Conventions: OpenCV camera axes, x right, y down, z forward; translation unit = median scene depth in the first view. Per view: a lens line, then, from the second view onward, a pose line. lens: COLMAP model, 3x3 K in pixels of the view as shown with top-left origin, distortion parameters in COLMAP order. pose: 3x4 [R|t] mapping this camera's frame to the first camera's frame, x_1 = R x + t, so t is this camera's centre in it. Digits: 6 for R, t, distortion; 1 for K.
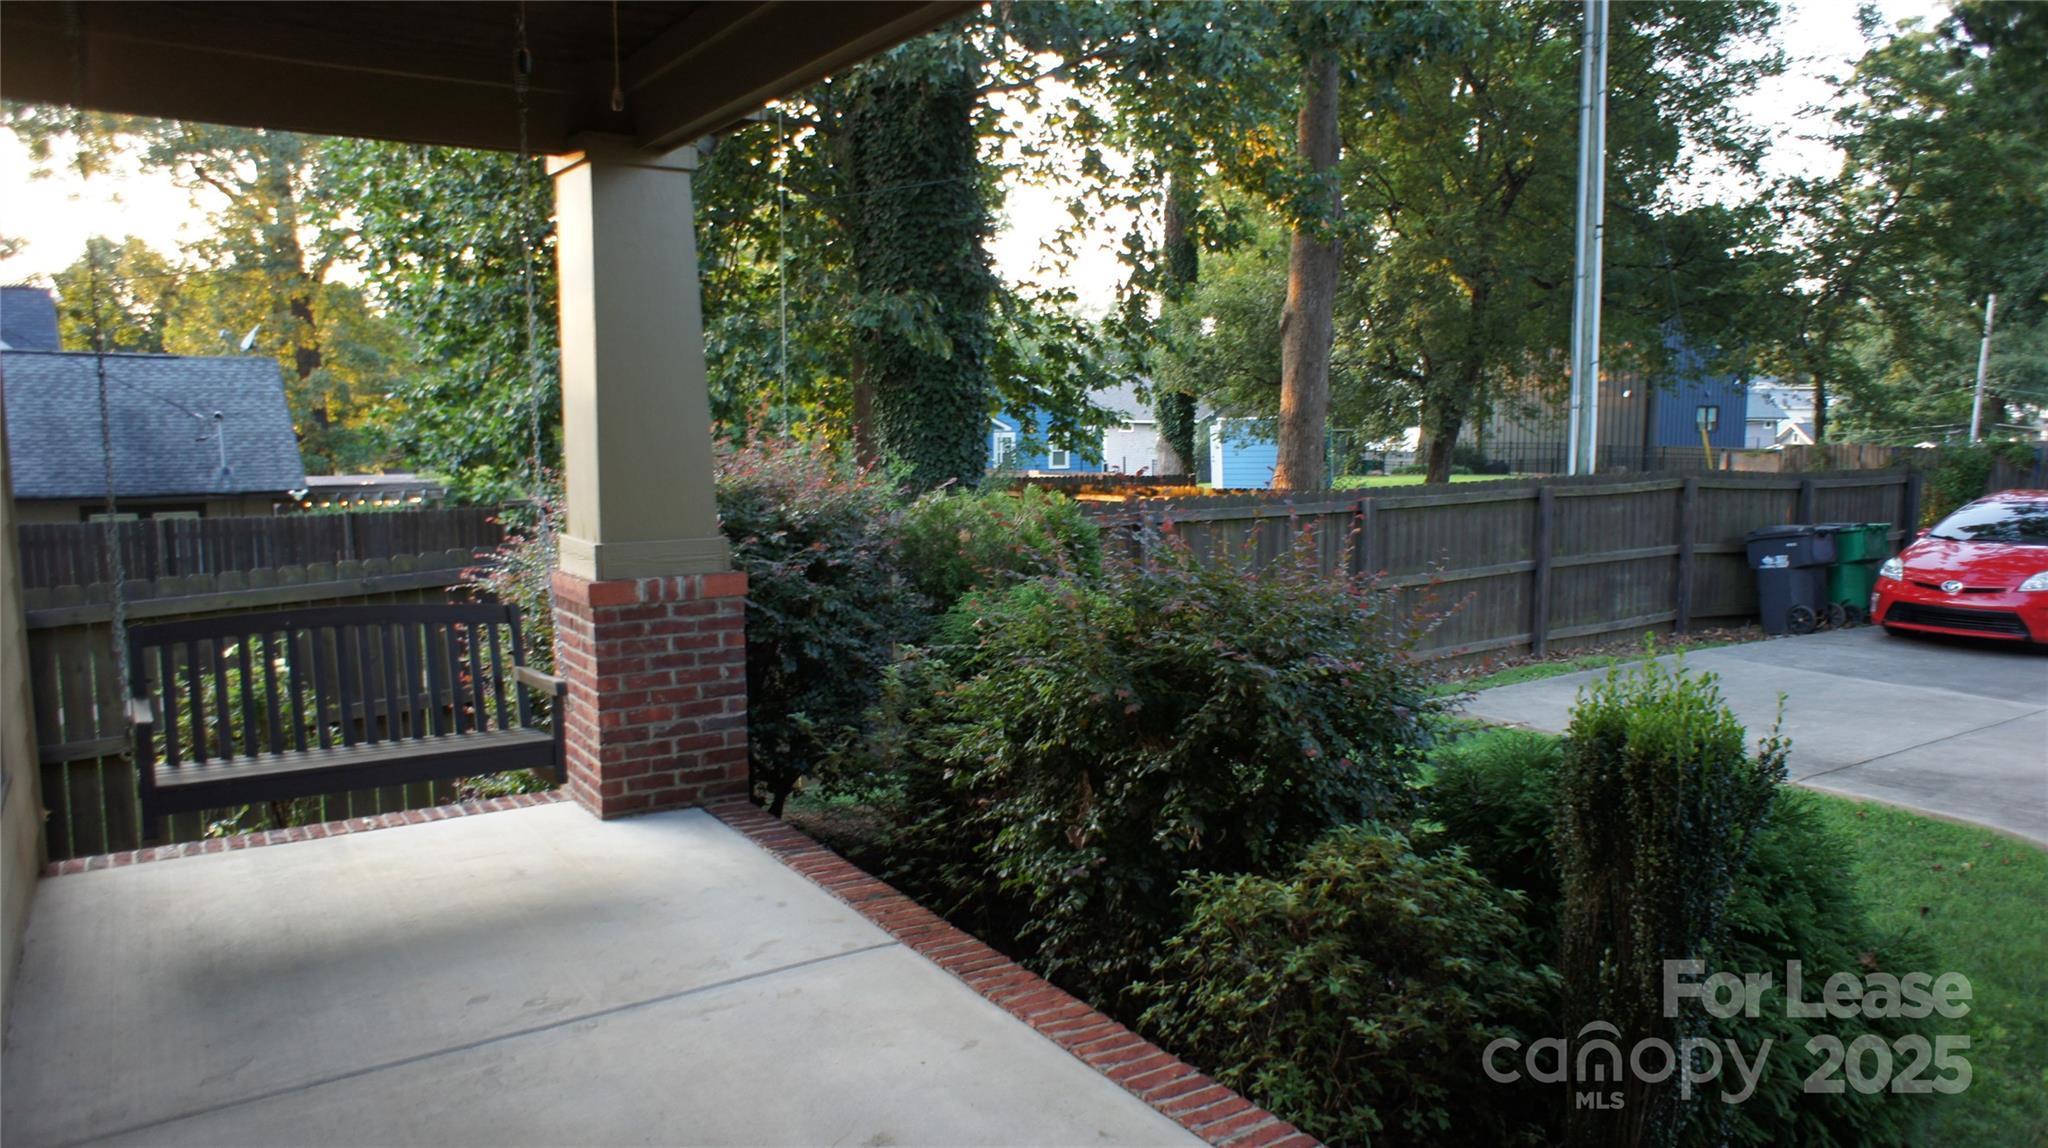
lens RADIAL K [[1386.9, 0, 1023.0], [0, 1386.9, 580.5], [0, 0, 1]] dist [-0.073639, 0.098628]
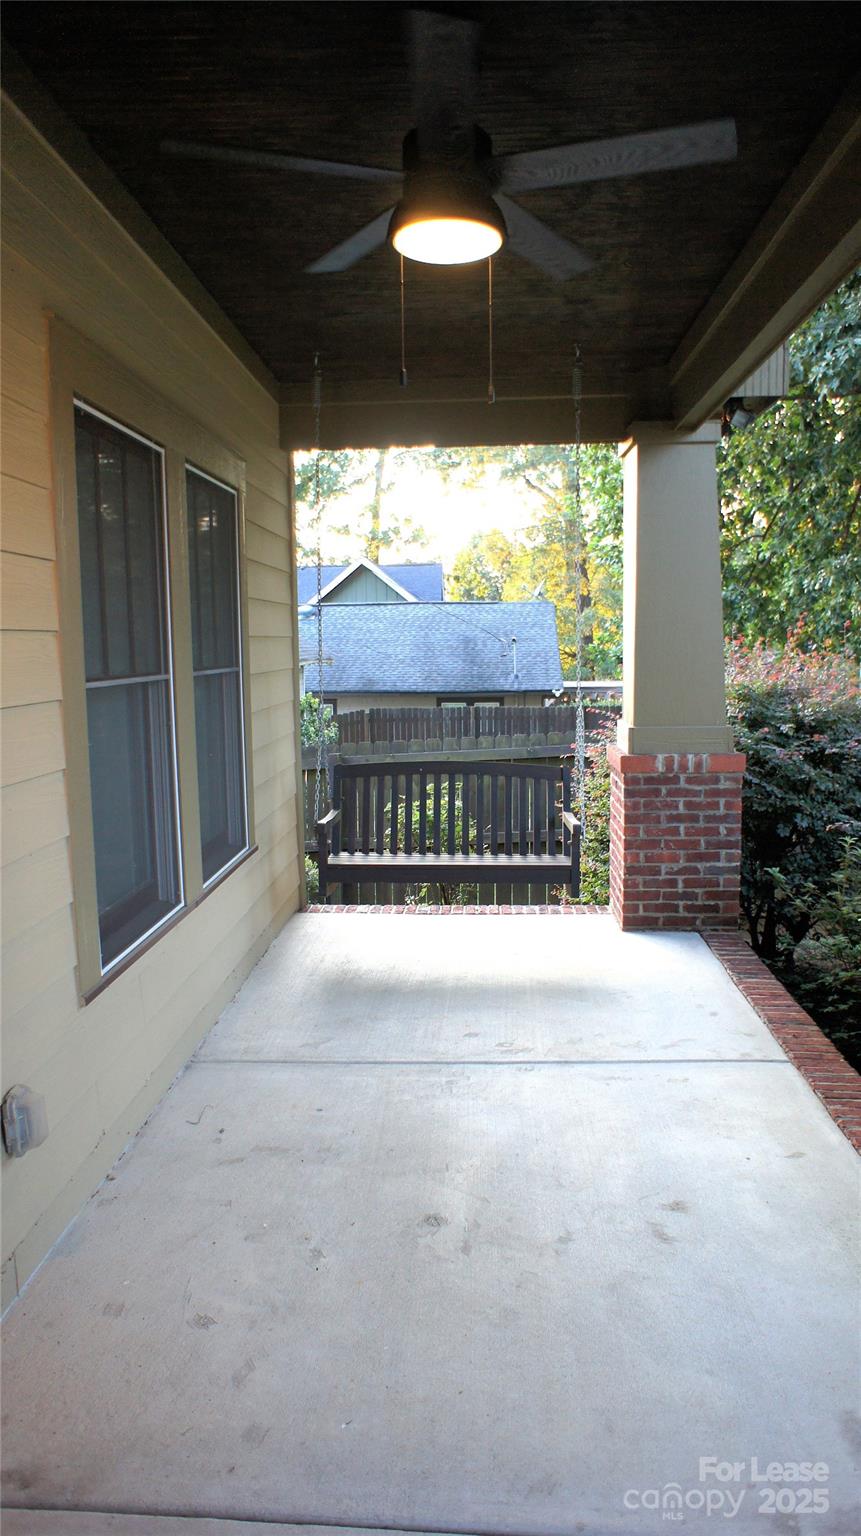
lens RADIAL K [[1040.1, 0, 425.0], [0, 1040.1, 770.3], [0, 0, 1]] dist [-0.073639, 0.098628]
pose [[0.801754, 0.061880, -0.594442, 0.132875], [-0.057923, 0.997989, 0.025764, 0.001442], [0.594841, 0.013775, 0.803725, 0.060568]]
